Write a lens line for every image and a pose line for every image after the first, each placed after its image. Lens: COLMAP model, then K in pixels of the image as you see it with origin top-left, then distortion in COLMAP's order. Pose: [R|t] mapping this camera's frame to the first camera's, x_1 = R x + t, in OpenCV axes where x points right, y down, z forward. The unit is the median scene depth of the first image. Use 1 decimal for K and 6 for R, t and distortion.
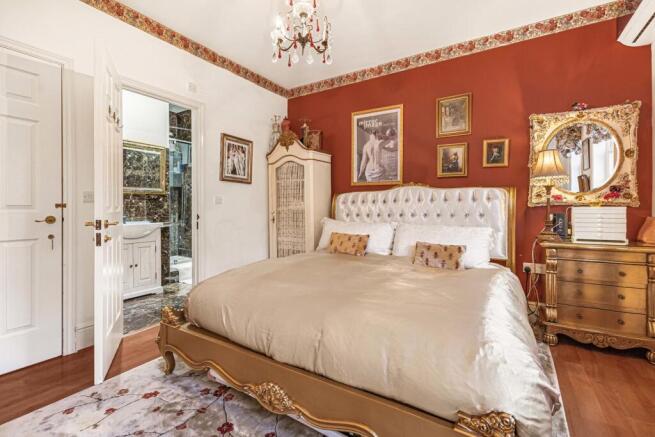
lens RADIAL K [[297.0, 0, 328.2], [0, 297.0, 205.2], [0, 0, 1]] dist [0.018825, 0.000084]
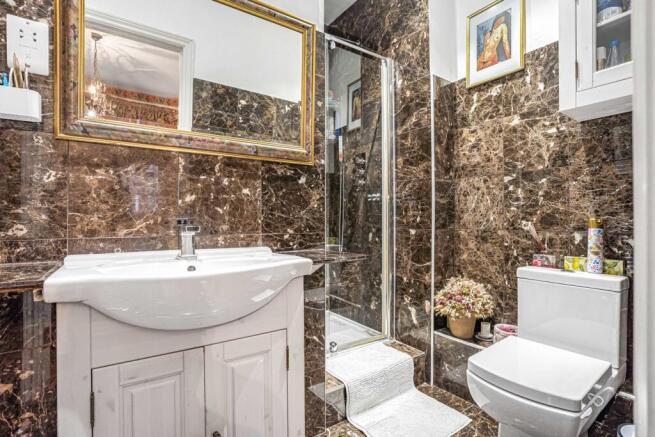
lens RADIAL K [[321.0, 0, 330.7], [0, 321.0, 220.3], [0, 0, 1]] dist [-0.030458, 0.000538]
pose [[0.915443, -0.004861, -0.402419, -0.393758], [0.003336, 0.999984, -0.004489, 0.025760], [0.402434, 0.002767, 0.915445, 0.696986]]
